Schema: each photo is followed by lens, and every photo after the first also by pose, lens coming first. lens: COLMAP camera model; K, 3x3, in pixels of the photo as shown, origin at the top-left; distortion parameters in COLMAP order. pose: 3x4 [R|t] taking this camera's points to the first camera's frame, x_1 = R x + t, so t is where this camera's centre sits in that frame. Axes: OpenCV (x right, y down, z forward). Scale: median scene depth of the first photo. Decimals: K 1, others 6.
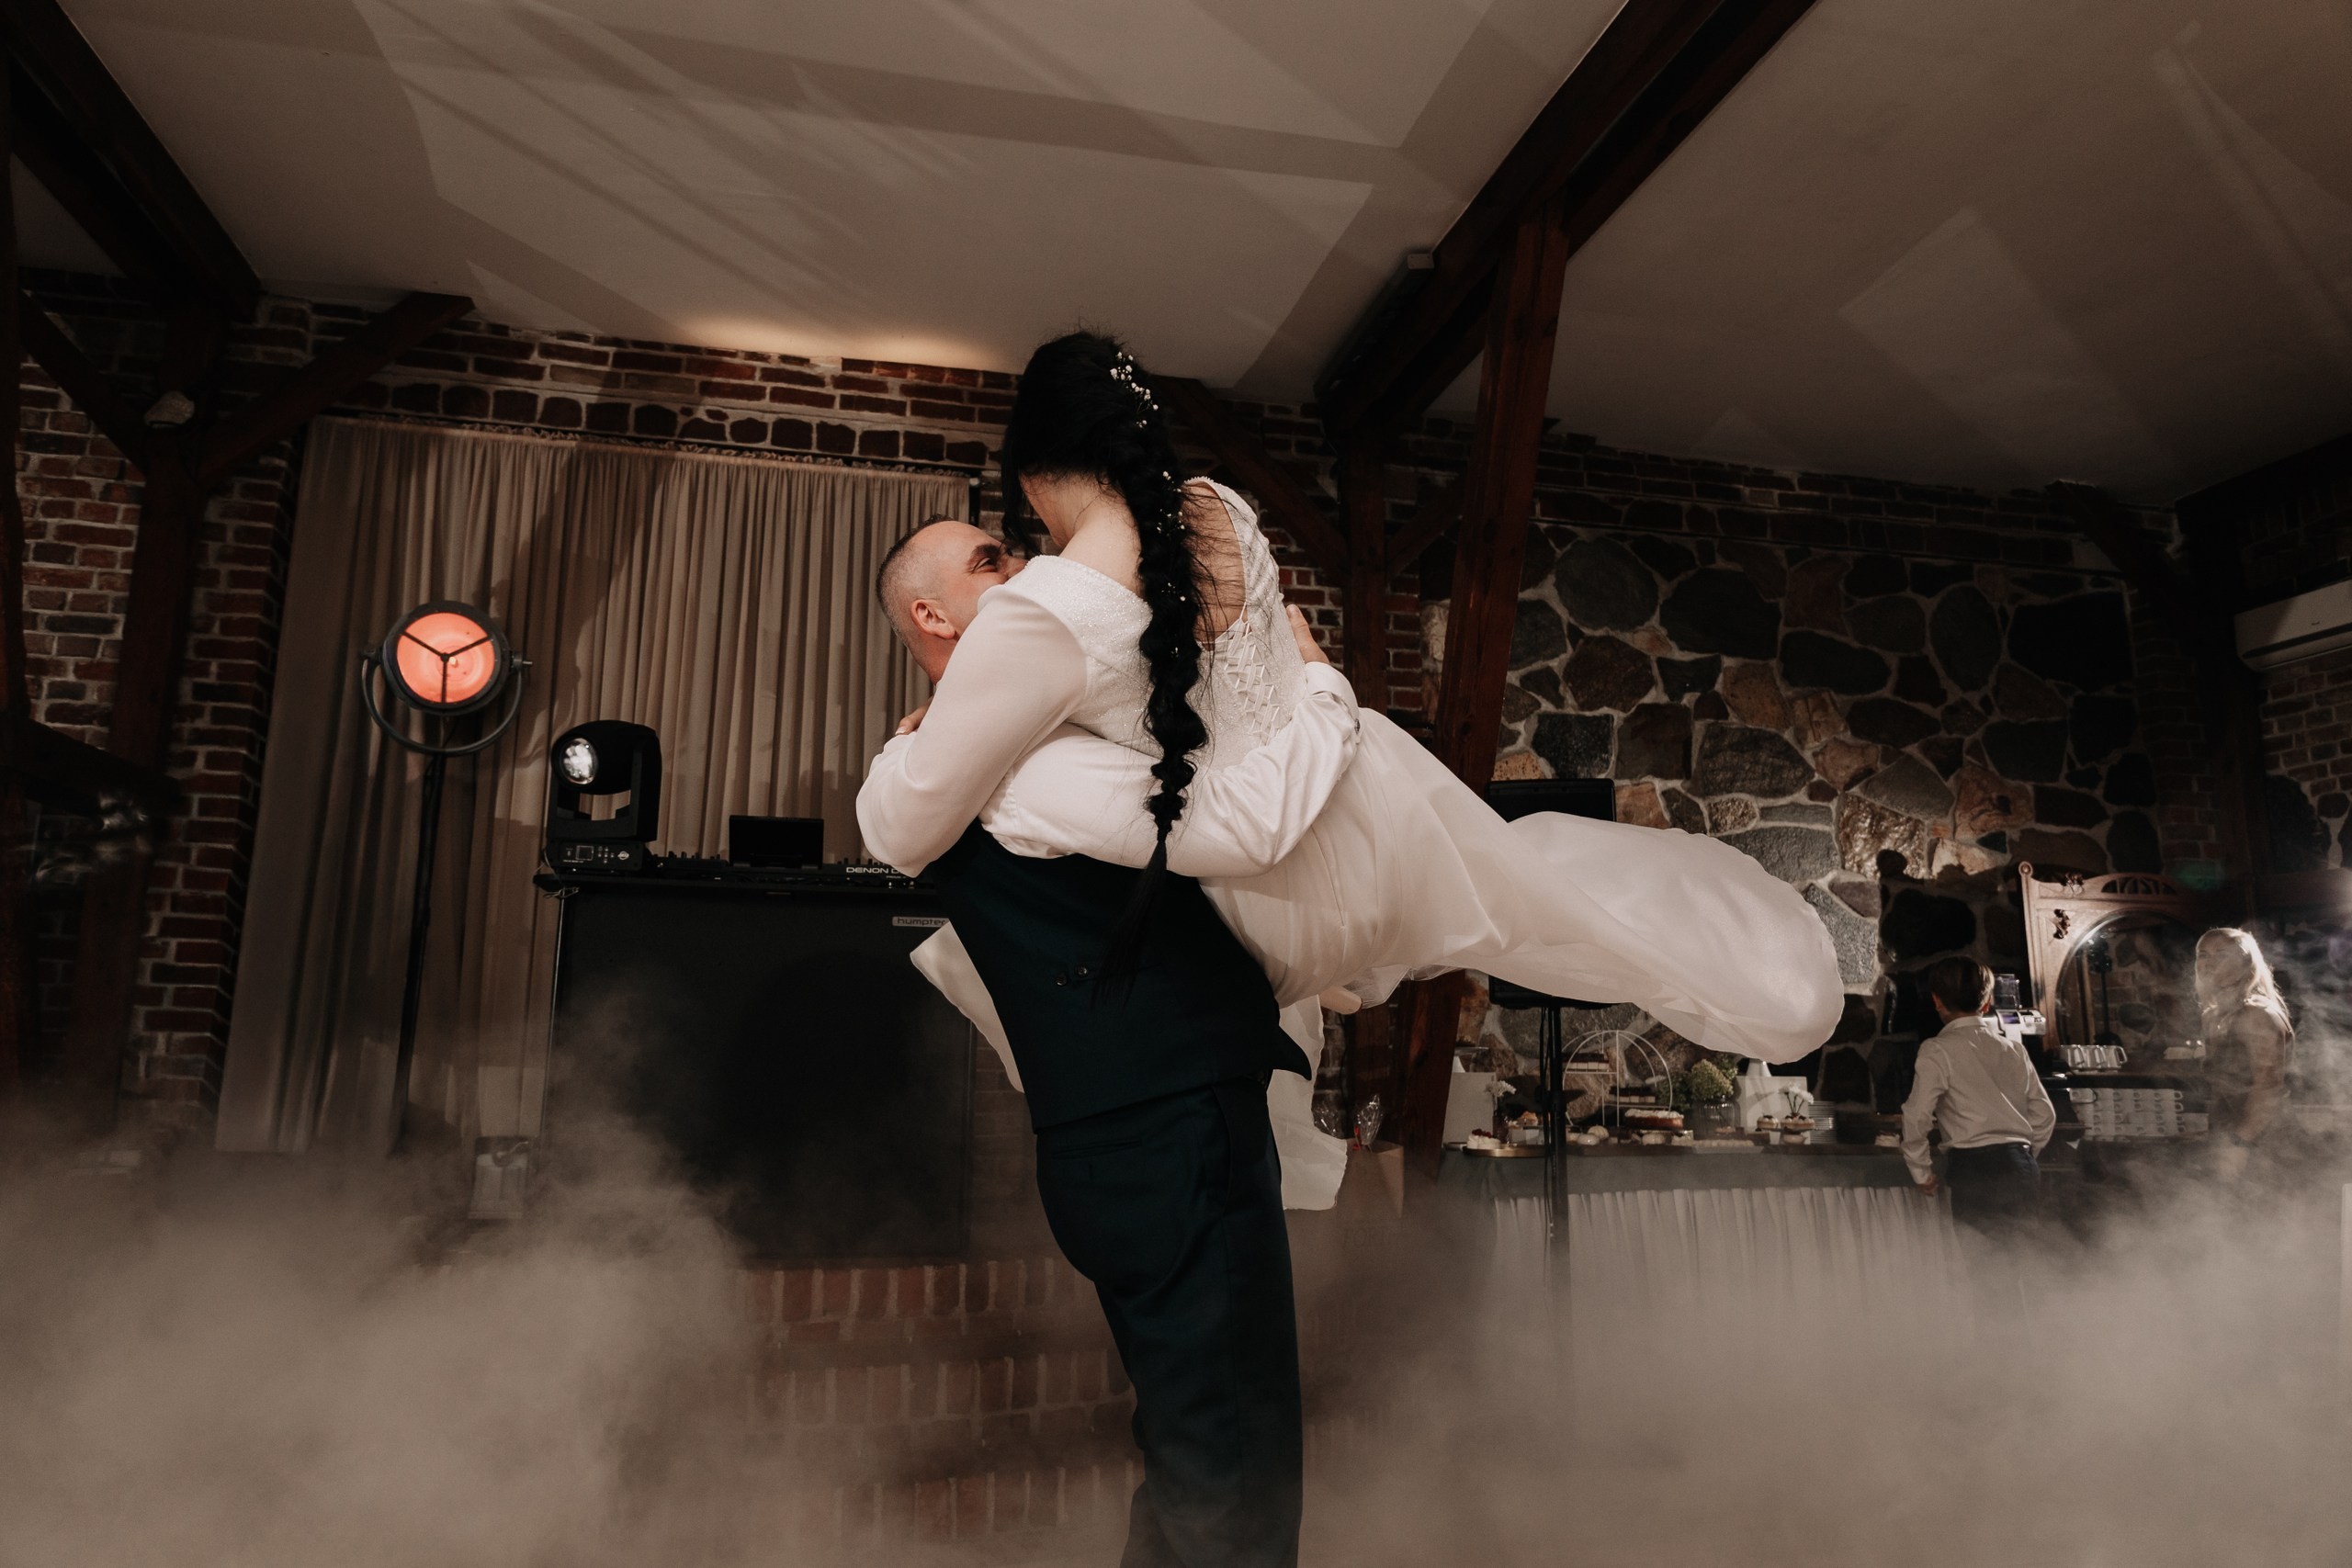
lens RADIAL K [[1564.1, 0, 1174.2], [0, 1564.1, 778.7], [0, 0, 1]] dist [-0.000219, -0.007464]
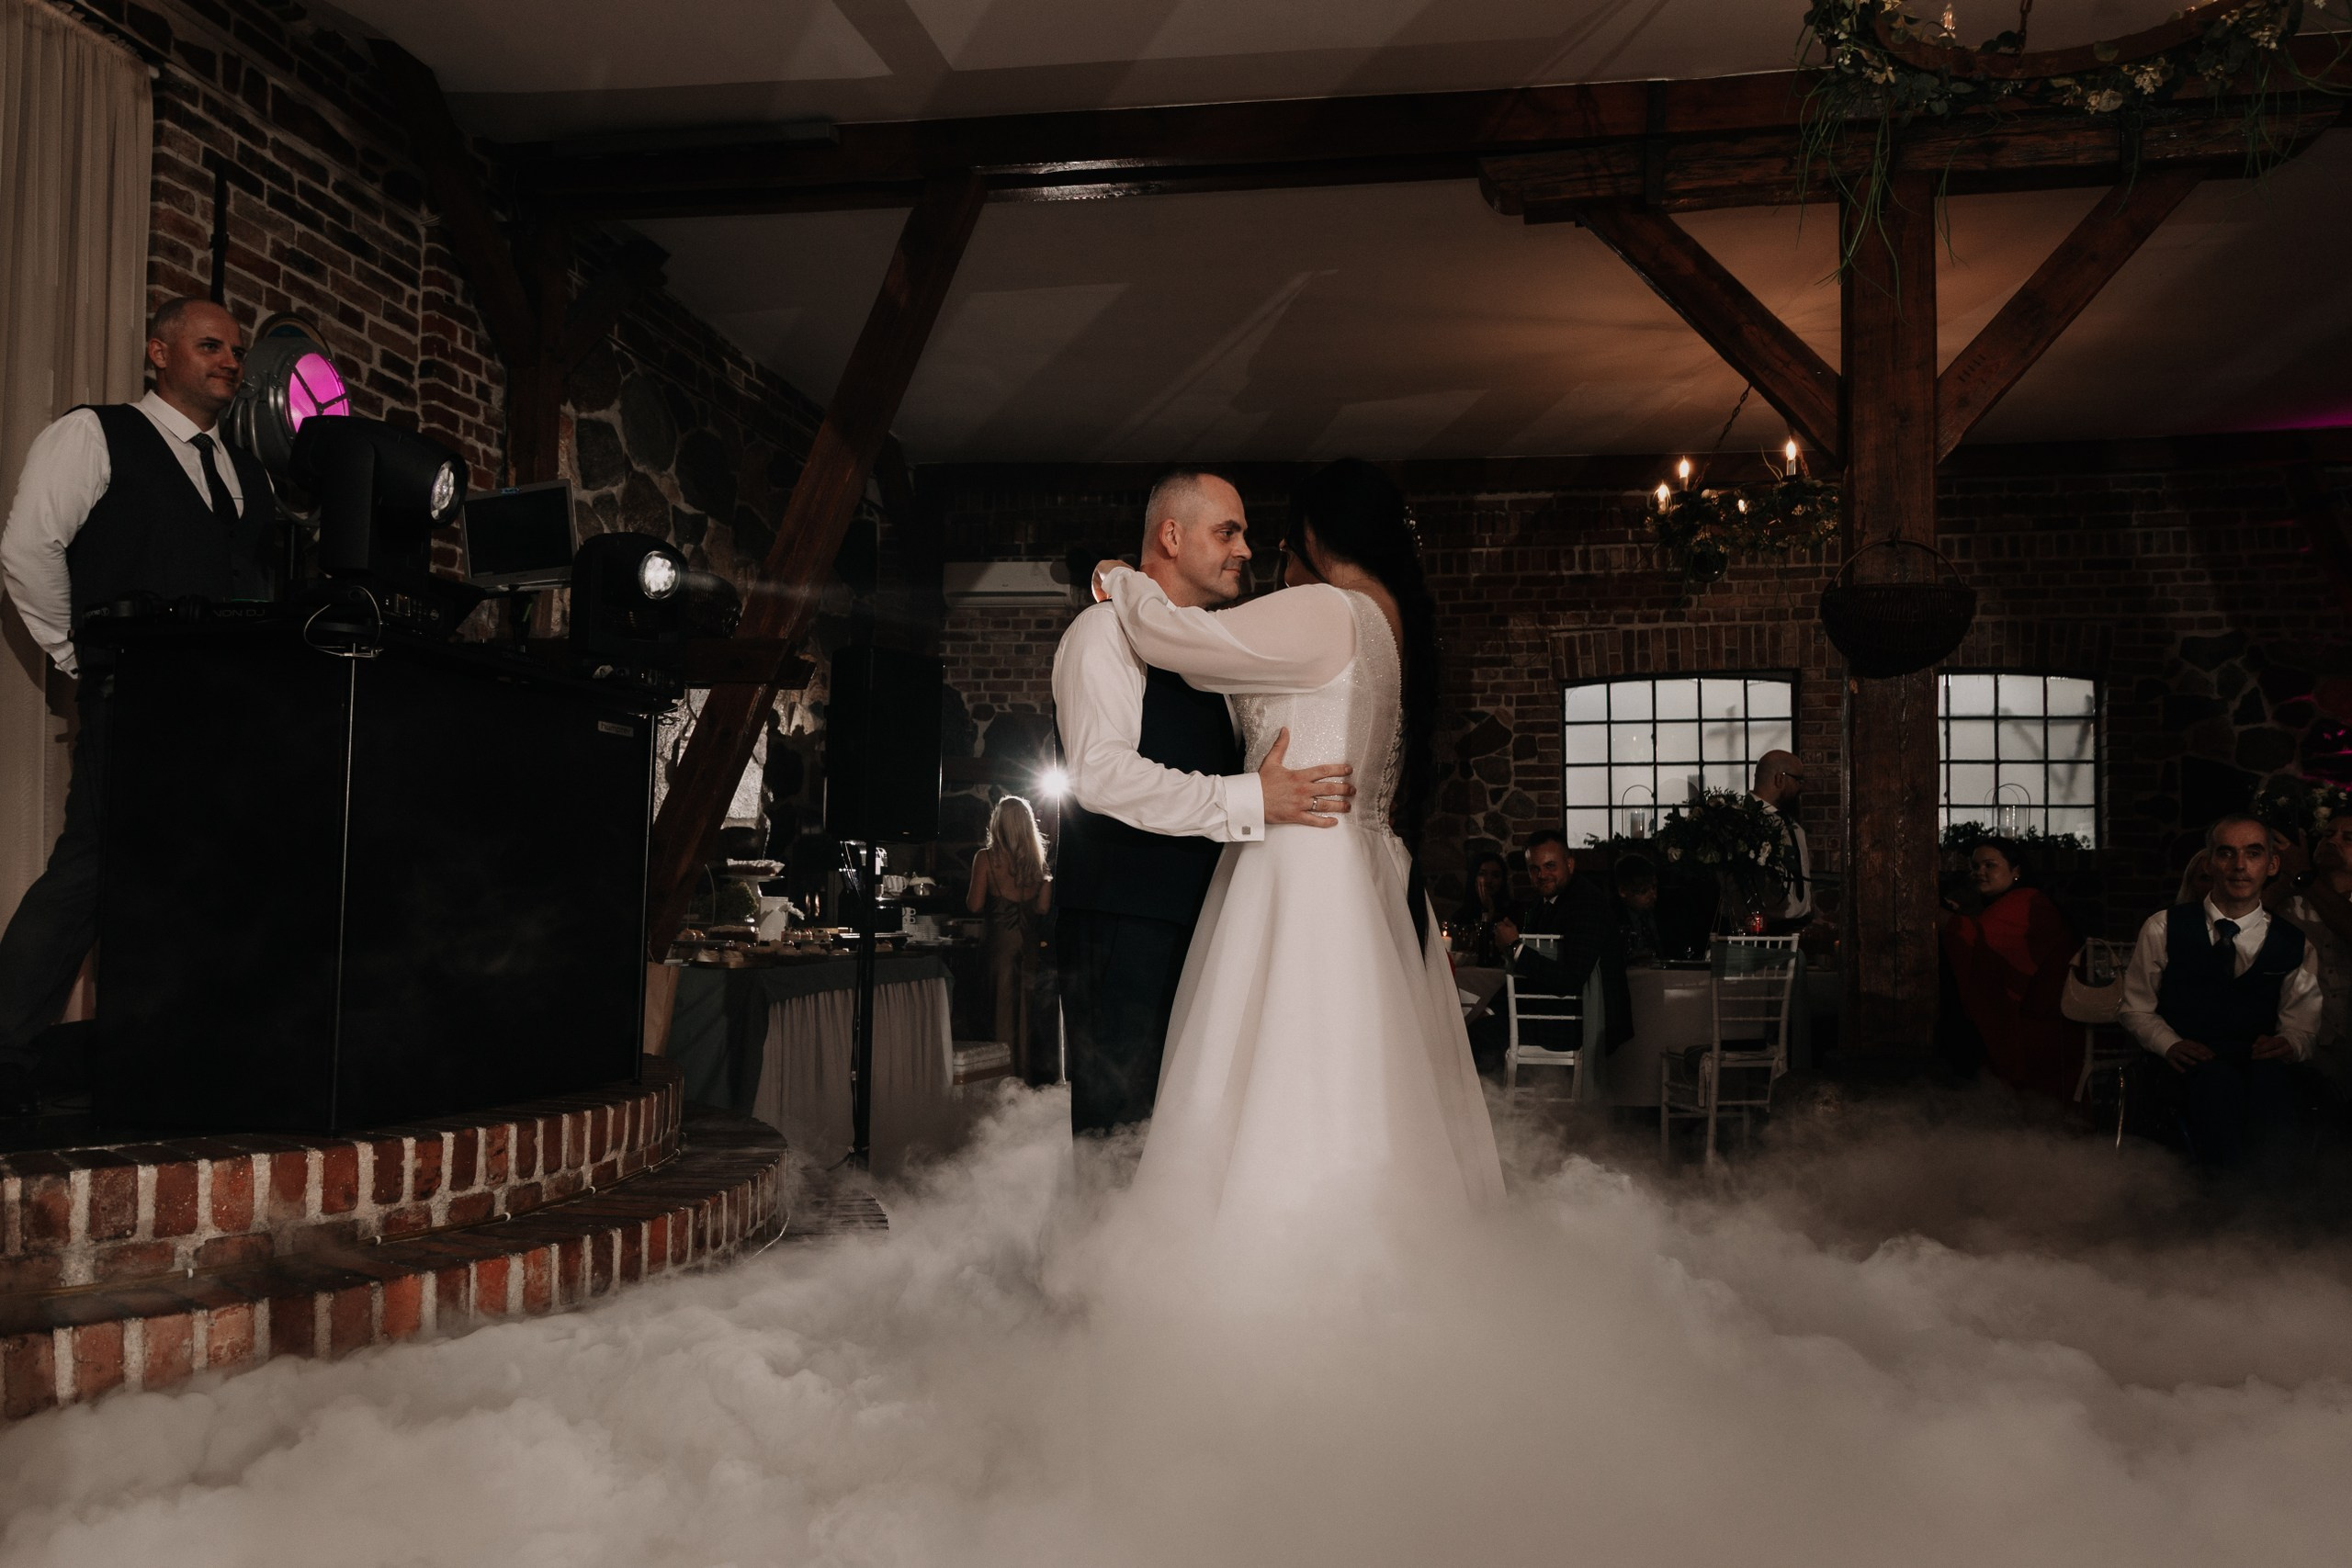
lens RADIAL K [[1641.0, 0, 1223.8], [0, 1641.0, 842.0], [0, 0, 1]] dist [-0.013038, -0.004491]
pose [[0.398105, 0.035446, 0.916655, -0.599015], [-0.182676, 0.982303, 0.041352, 0.035182], [-0.898967, -0.183913, 0.397535, 0.201910]]
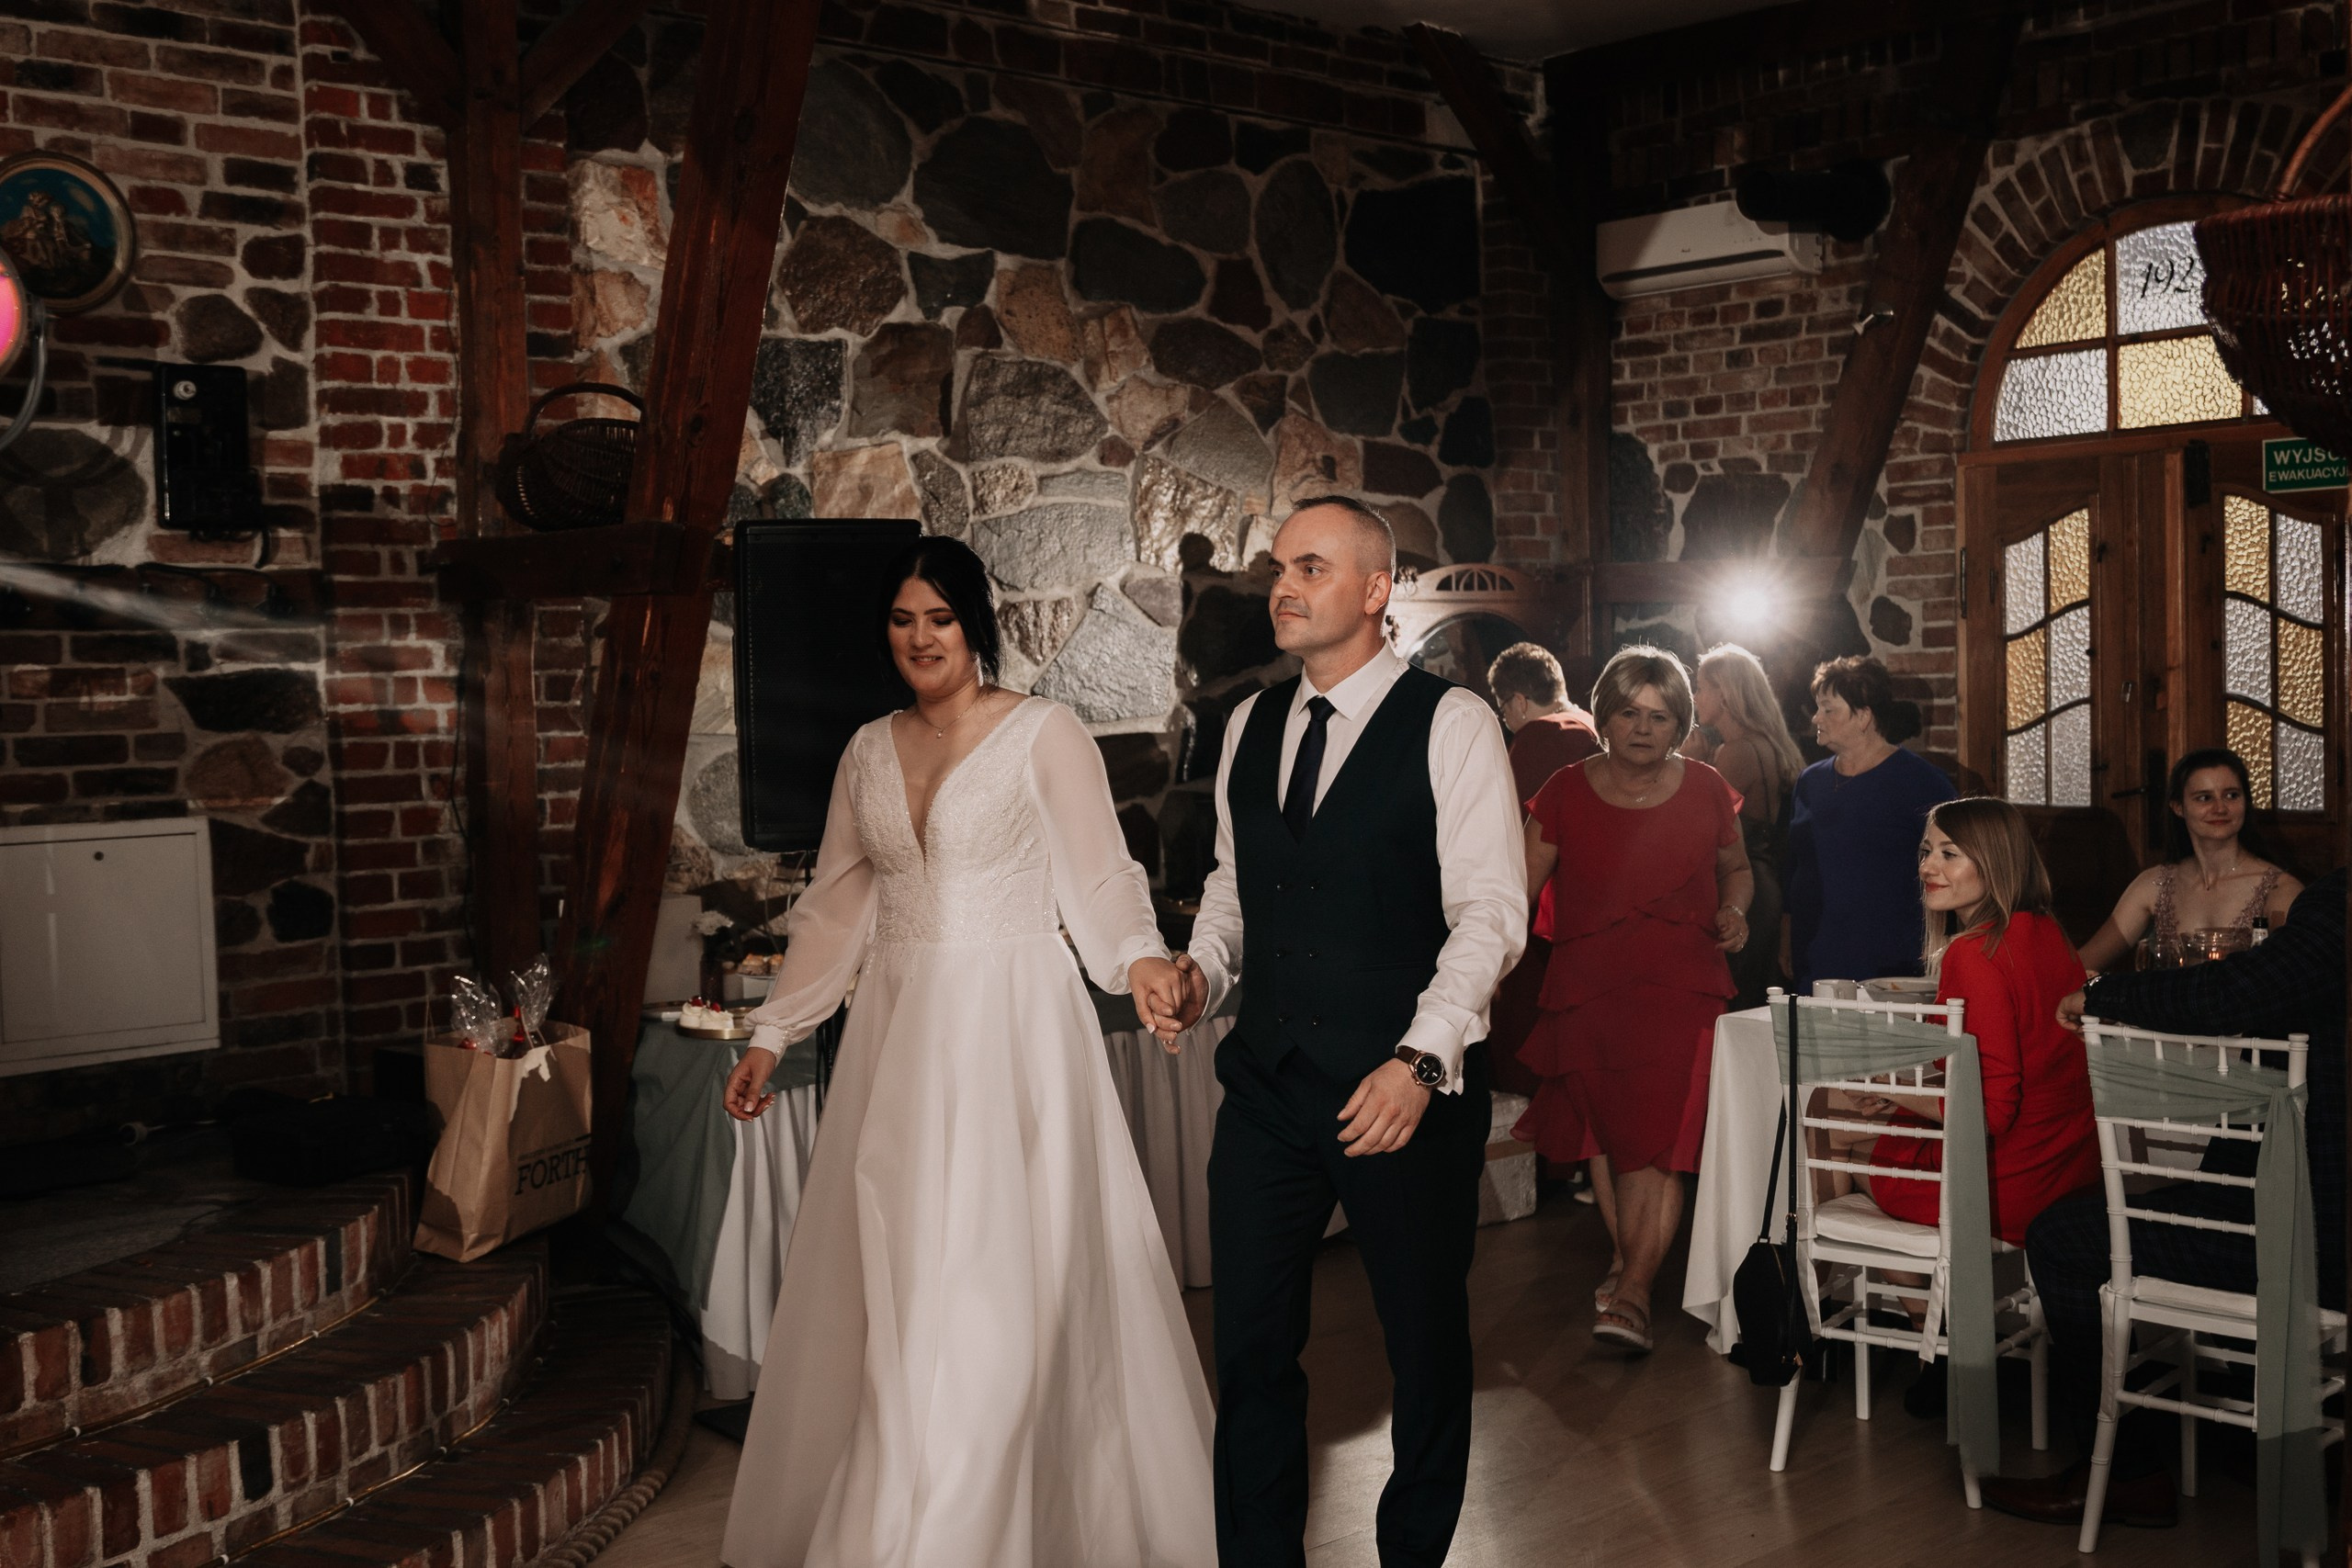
lens RADIAL K [[2435.1, 0, 1168.4], [0, 2435.1, 785.4], [0, 0, 1]] dist [-0.028427, 0.000000]
pose [[0.886021, -0.052541, 0.460659, -0.094790], [-0.054050, 0.975079, 0.215173, -0.093181], [-0.460484, -0.215546, 0.861100, -0.003230]]
